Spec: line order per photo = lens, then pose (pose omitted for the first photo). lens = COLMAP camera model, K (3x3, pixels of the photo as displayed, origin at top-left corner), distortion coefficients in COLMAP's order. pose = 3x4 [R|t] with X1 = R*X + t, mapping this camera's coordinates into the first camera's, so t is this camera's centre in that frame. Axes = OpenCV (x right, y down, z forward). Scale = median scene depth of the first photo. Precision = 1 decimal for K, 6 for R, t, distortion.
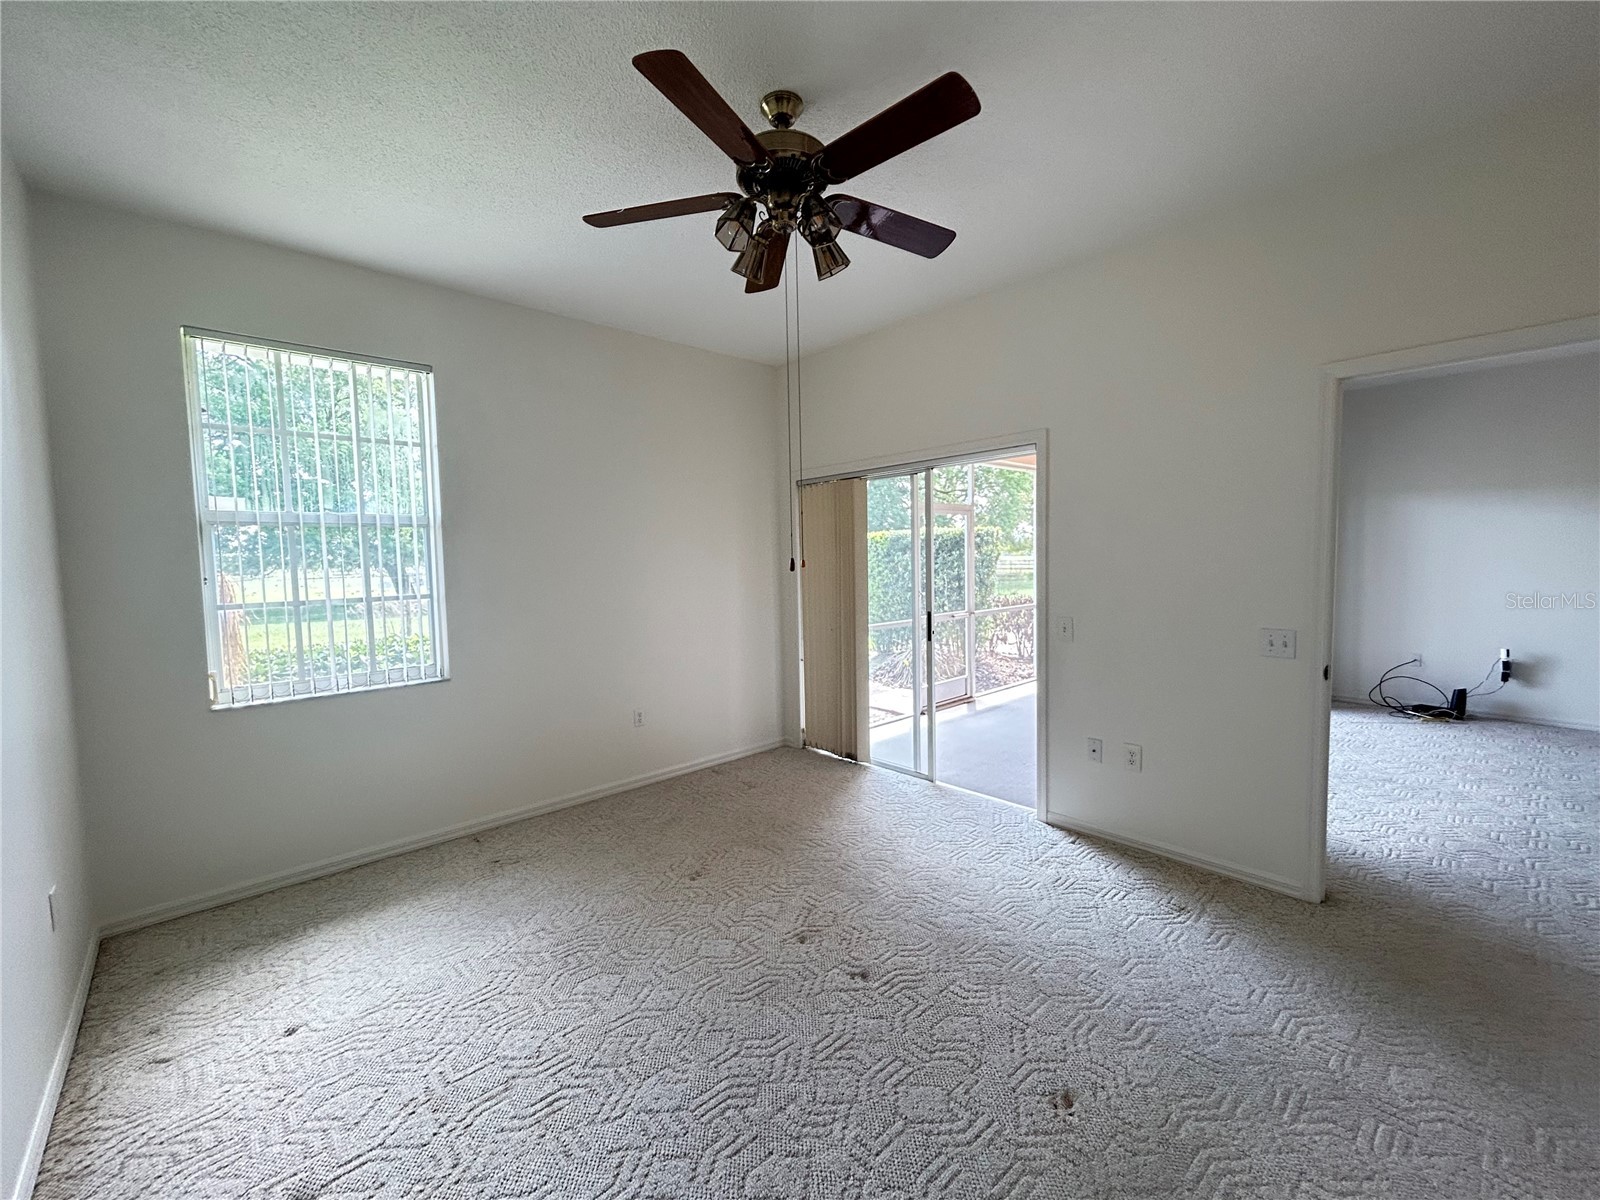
lens RADIAL K [[648.6, 0, 791.2], [0, 648.6, 601.1], [0, 0, 1]] dist [-0.000480, 0.000181]
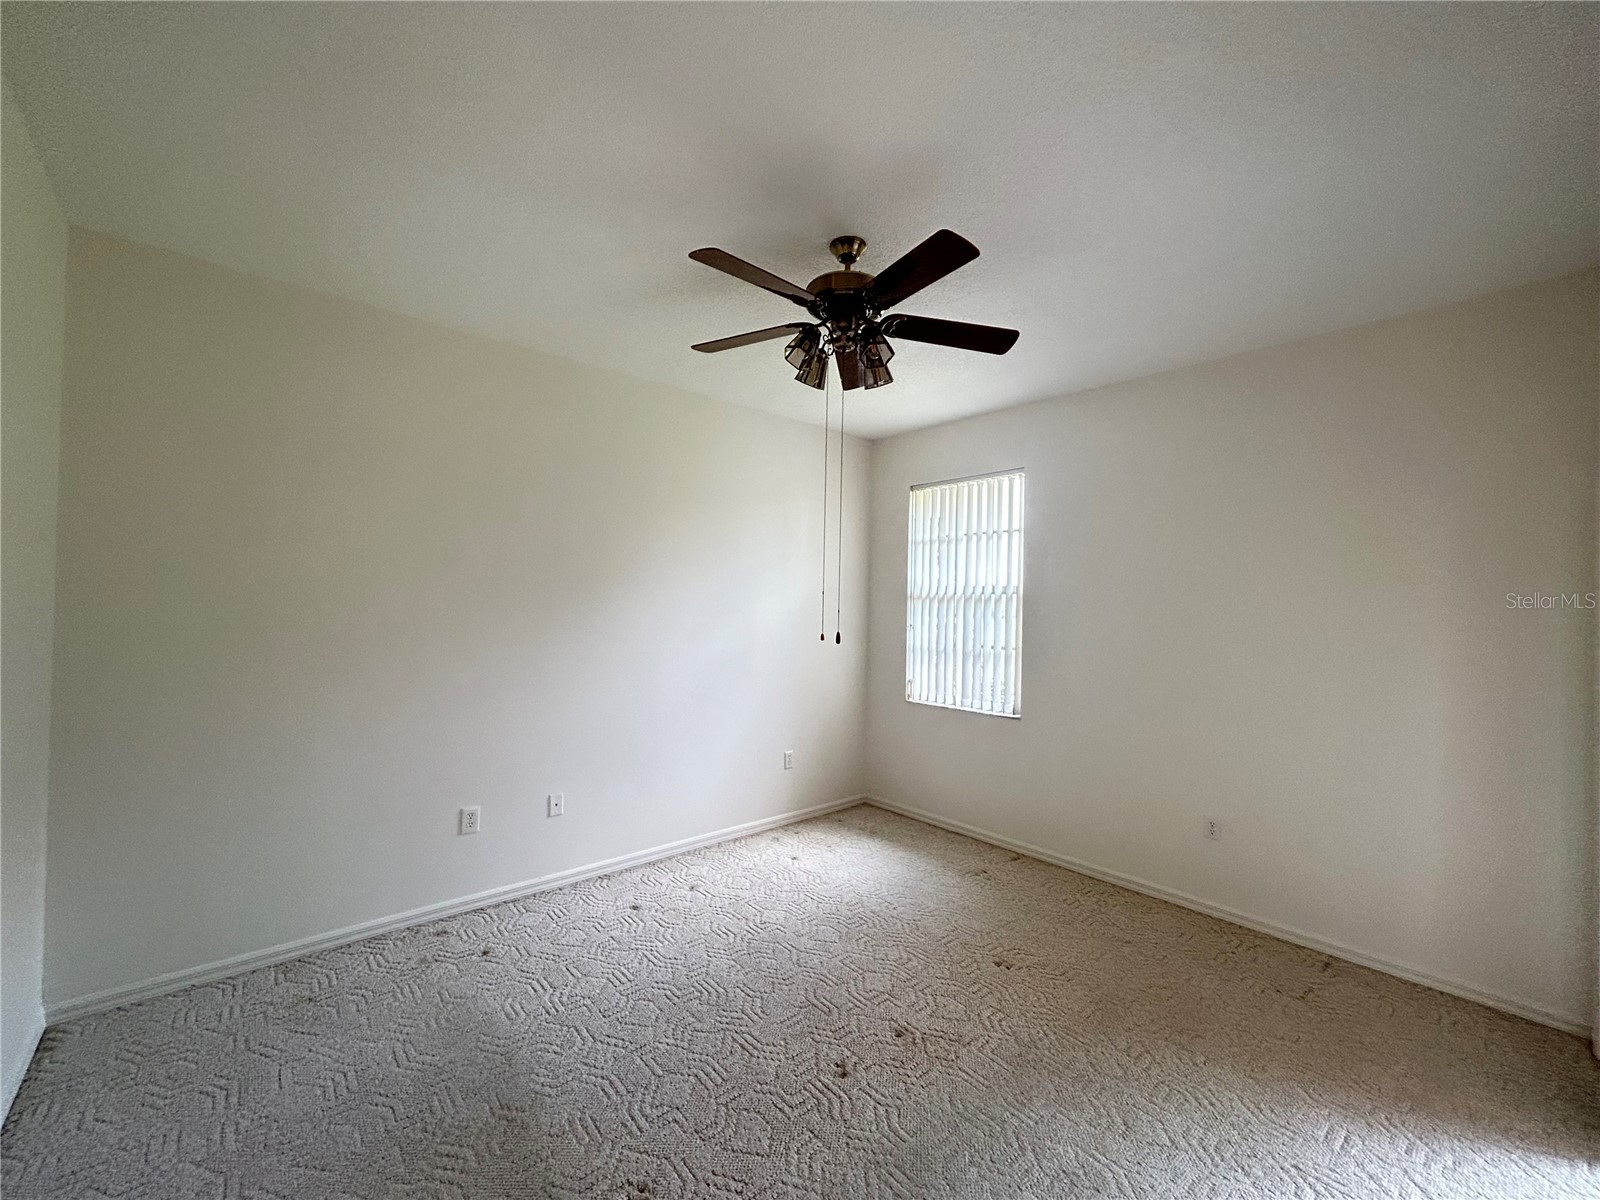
lens RADIAL K [[648.6, 0, 800.3], [0, 648.6, 611.2], [0, 0, 1]] dist [-0.000480, 0.000181]
pose [[-0.025374, 0.025827, -0.999344, 0.841974], [-0.084744, 0.996012, 0.027892, -0.096489], [0.996080, 0.085396, -0.023084, 0.728415]]
